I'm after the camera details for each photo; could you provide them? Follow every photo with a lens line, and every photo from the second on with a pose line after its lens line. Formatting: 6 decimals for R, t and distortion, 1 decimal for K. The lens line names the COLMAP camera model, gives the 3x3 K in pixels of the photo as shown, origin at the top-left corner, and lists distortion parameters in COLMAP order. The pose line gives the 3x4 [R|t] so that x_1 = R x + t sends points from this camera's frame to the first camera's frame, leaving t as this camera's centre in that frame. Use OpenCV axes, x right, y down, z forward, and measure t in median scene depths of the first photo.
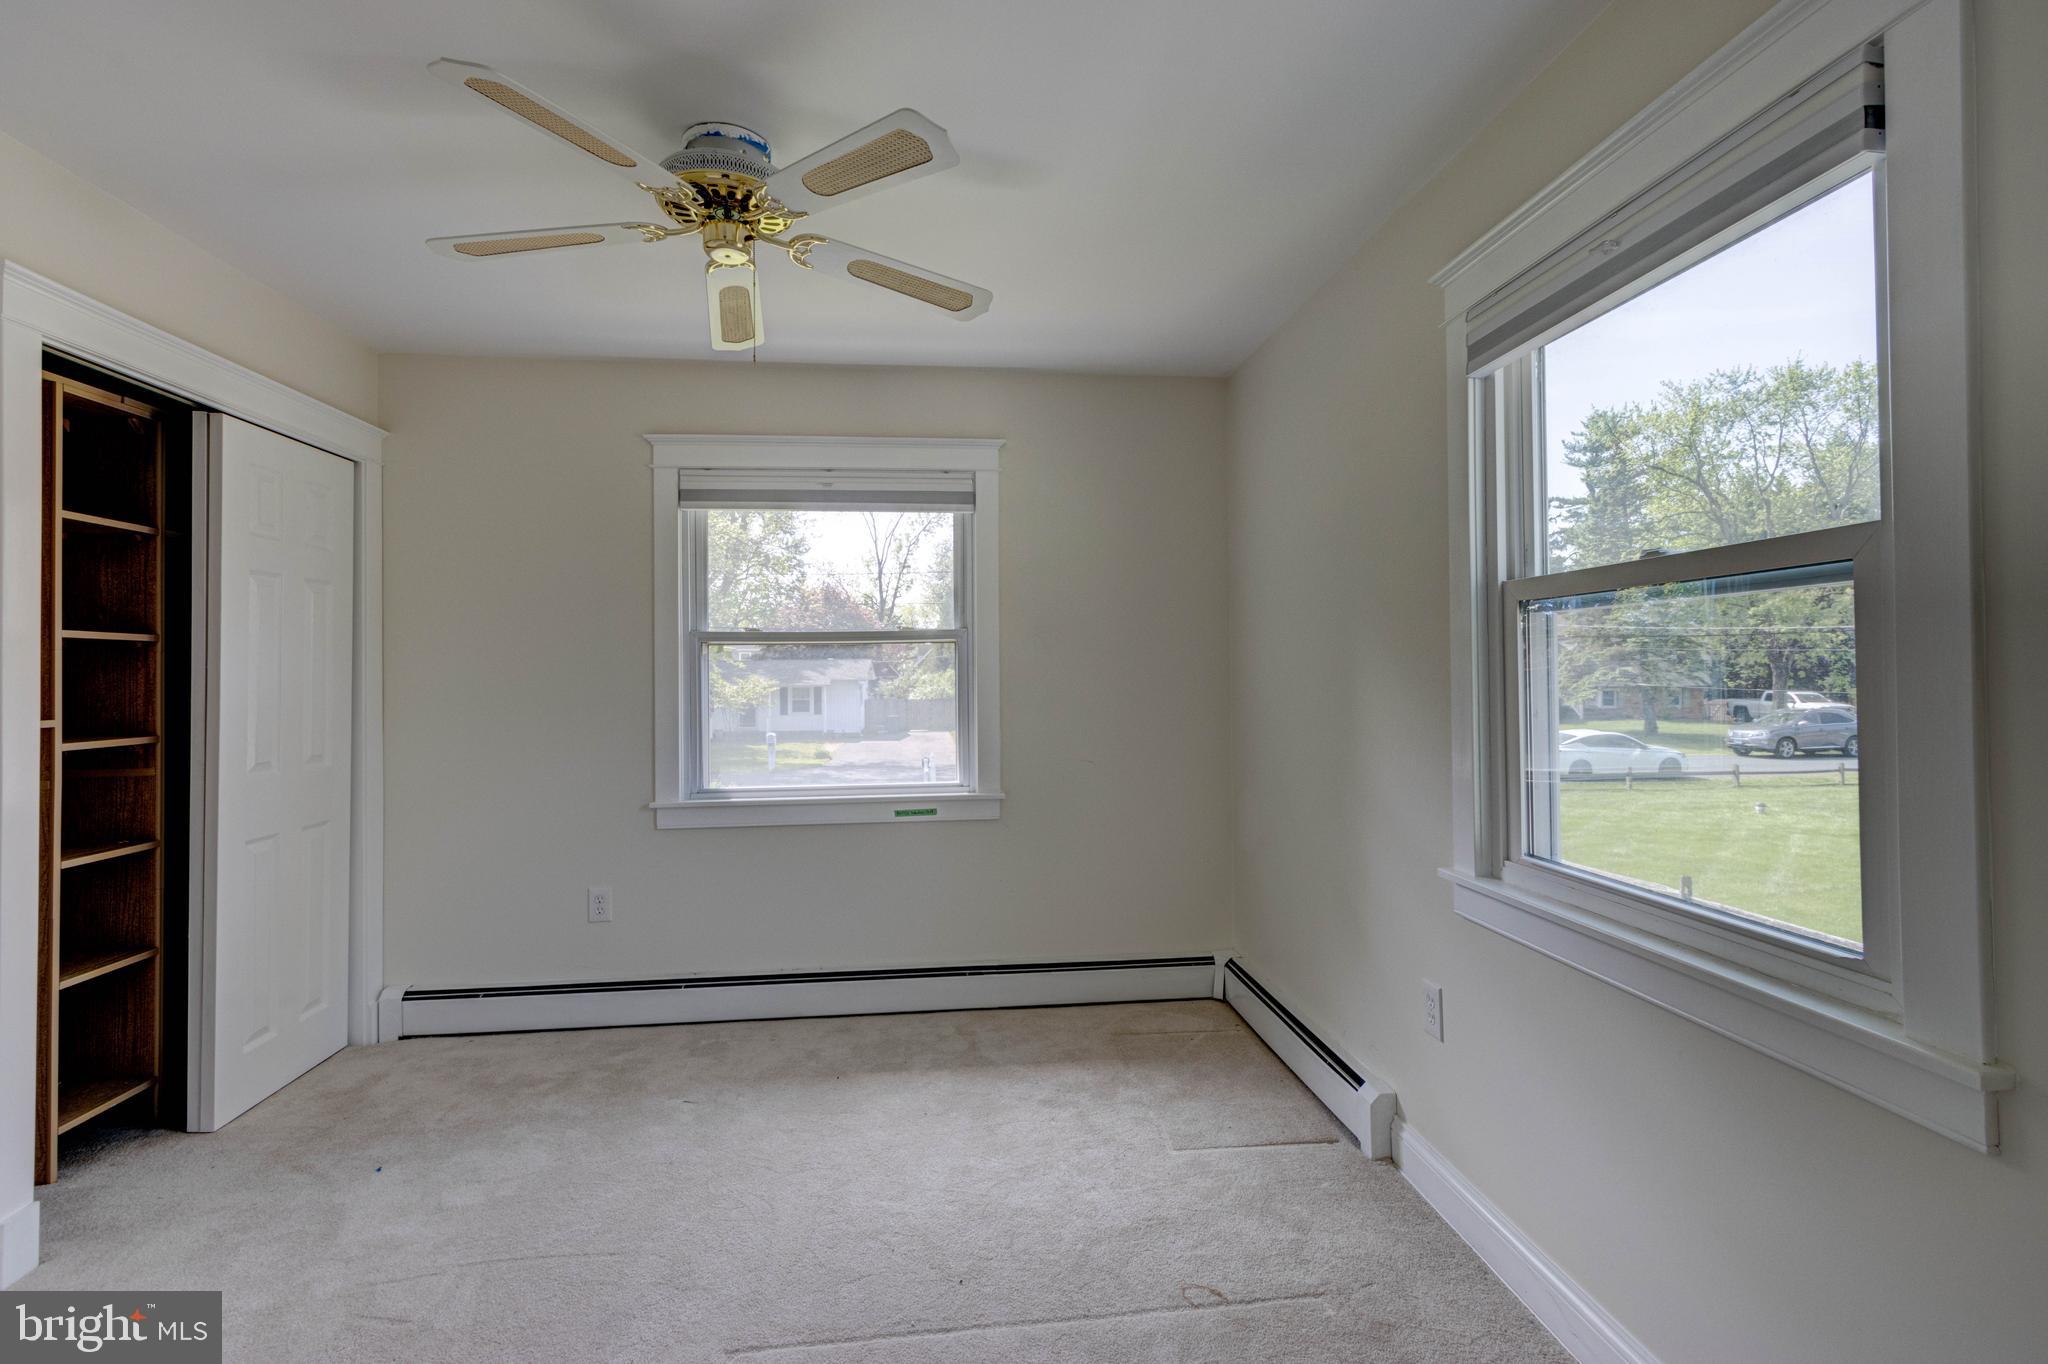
lens RADIAL K [[937.1, 0, 1027.4], [0, 937.1, 660.8], [0, 0, 1]] dist [0.015832, -0.005002]
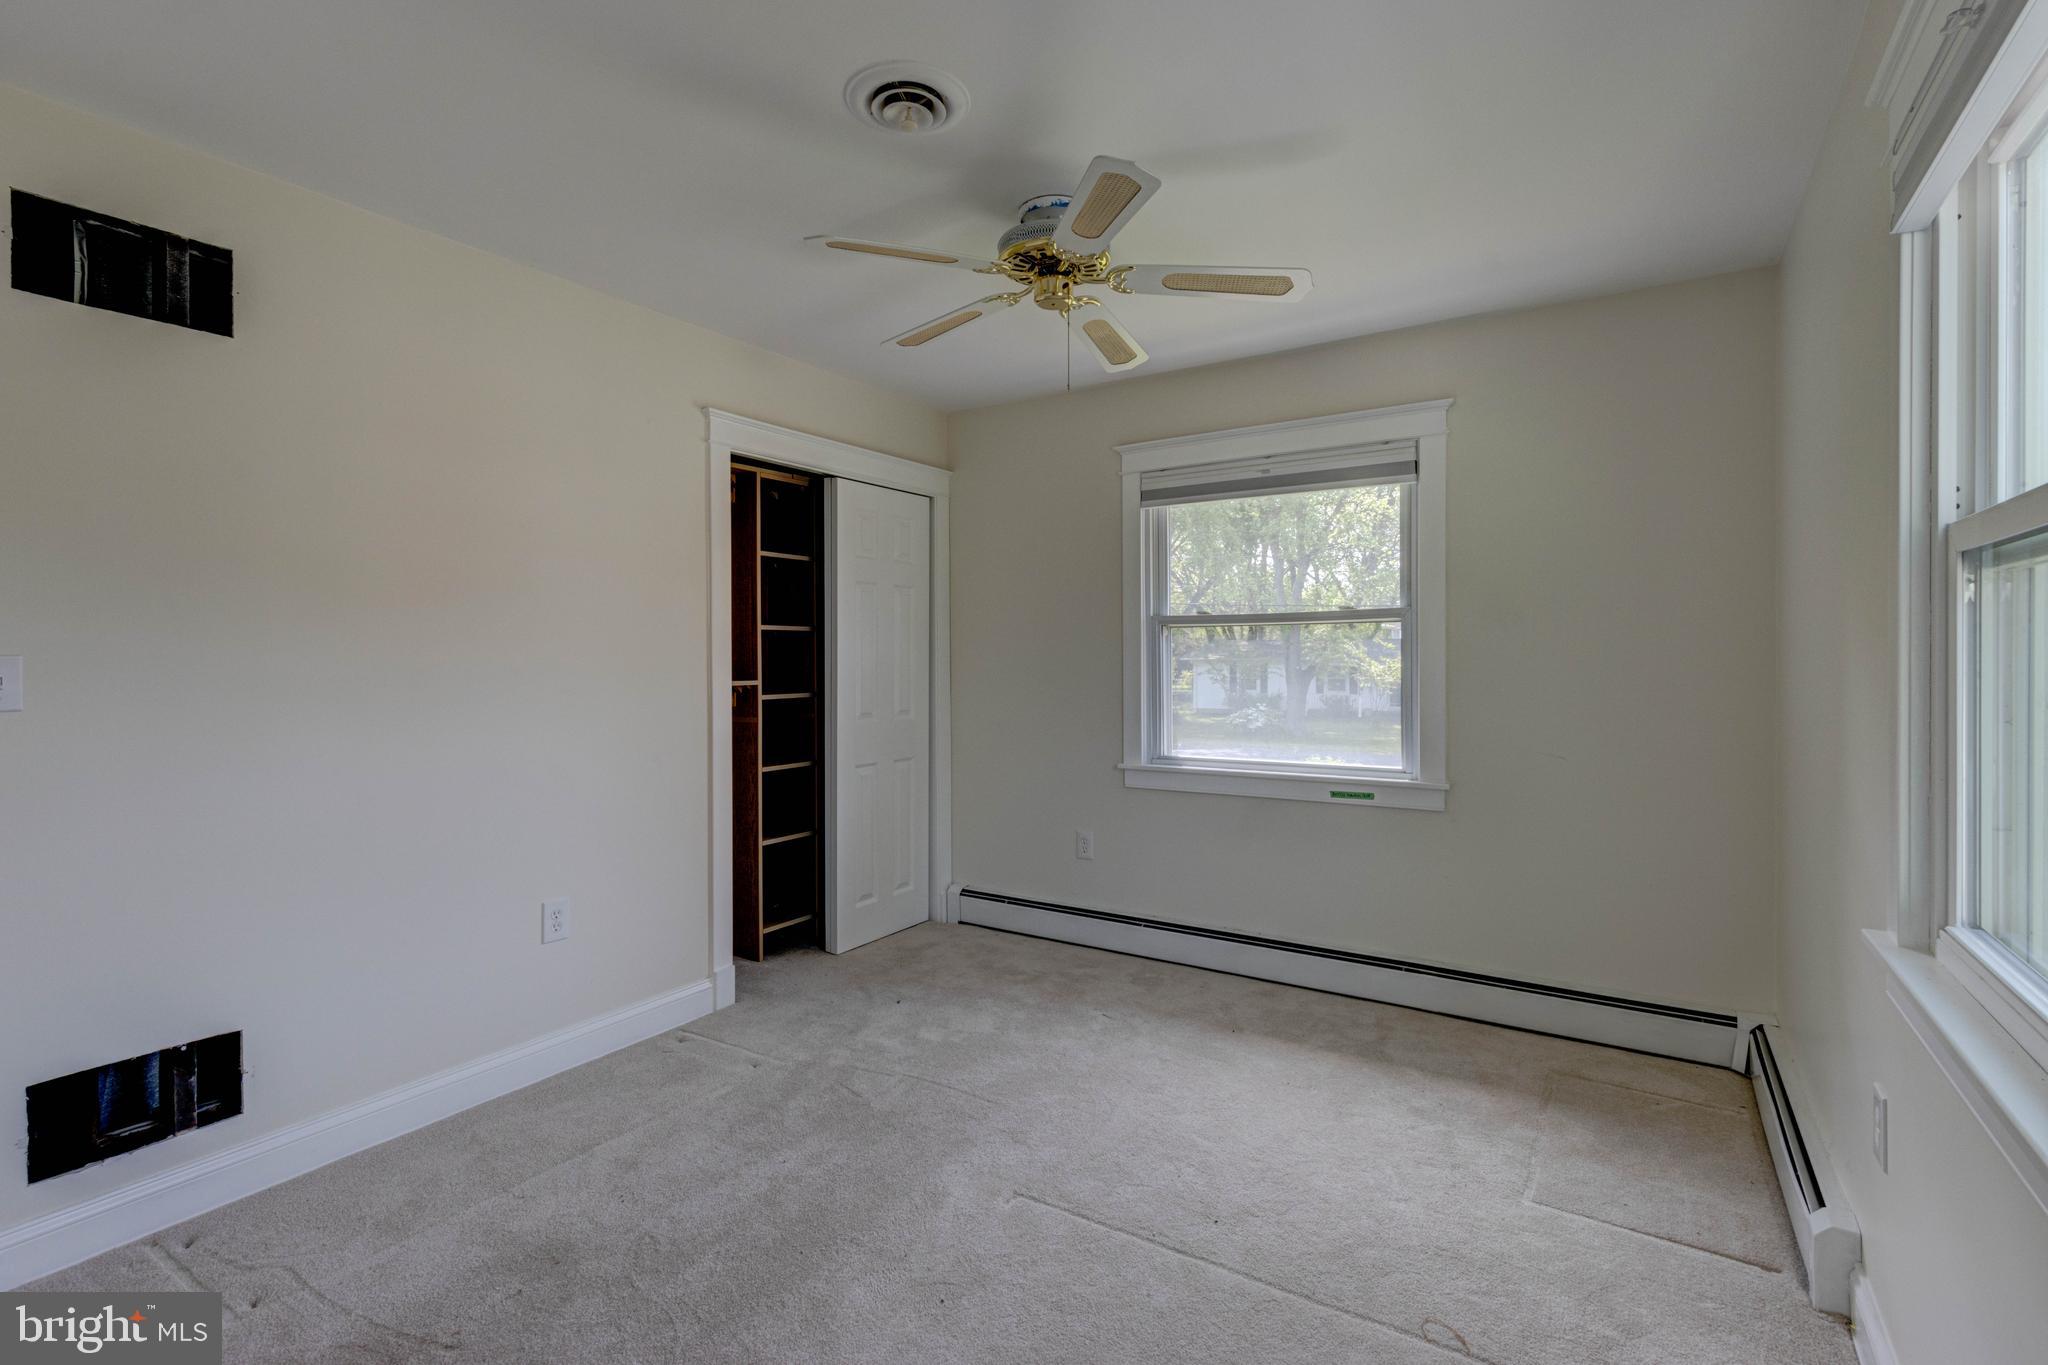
lens RADIAL K [[937.1, 0, 1027.4], [0, 937.1, 661.3], [0, 0, 1]] dist [0.015832, -0.005002]
pose [[0.778766, 0.009315, -0.627245, 0.273895], [0.005636, 0.999745, 0.021845, -0.002373], [0.627289, -0.020548, 0.778515, 0.027650]]
